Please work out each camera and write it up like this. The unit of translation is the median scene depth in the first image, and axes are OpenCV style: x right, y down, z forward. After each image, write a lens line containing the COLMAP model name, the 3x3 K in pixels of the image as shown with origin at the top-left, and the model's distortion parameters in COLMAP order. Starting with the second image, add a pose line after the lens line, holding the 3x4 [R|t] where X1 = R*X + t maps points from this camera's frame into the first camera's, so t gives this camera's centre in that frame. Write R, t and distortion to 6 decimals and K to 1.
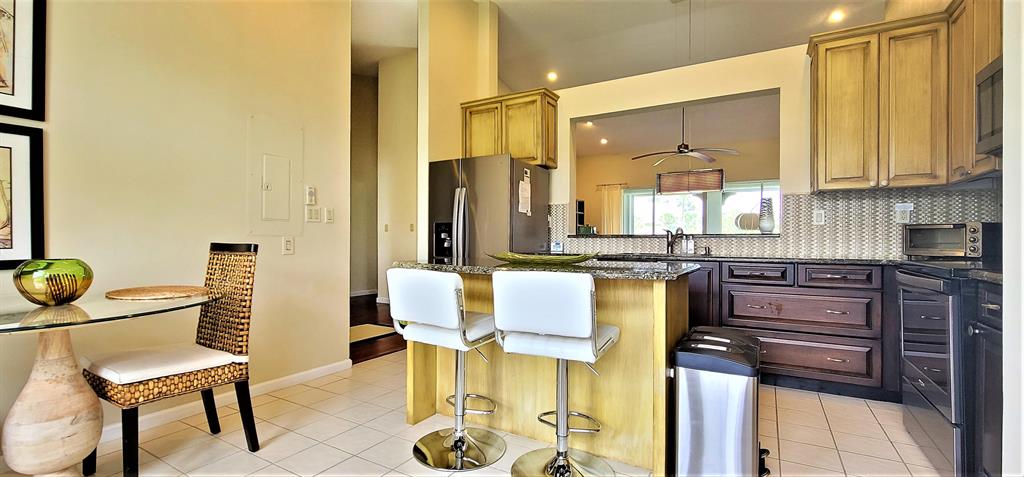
lens RADIAL K [[430.6, 0, 512.0], [0, 430.6, 238.5], [0, 0, 1]] dist [-0.000687, -0.000113]
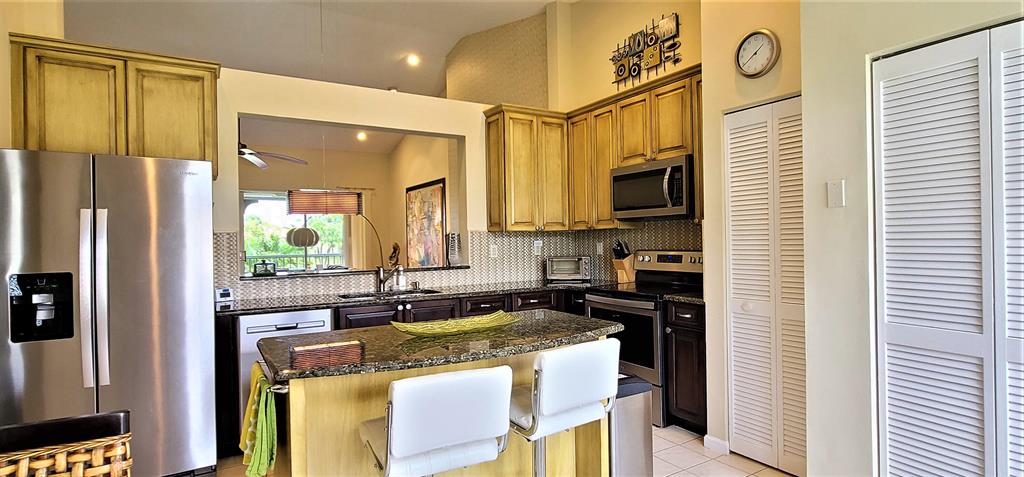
lens RADIAL K [[523.7, 0, 512.0], [0, 523.7, 238.5], [0, 0, 1]] dist [-0.000177, 0.000086]
pose [[0.469297, -0.010352, 0.882980, -0.550796], [0.016940, 0.999853, 0.002718, -0.086847], [-0.882878, 0.013682, 0.469404, 0.263125]]
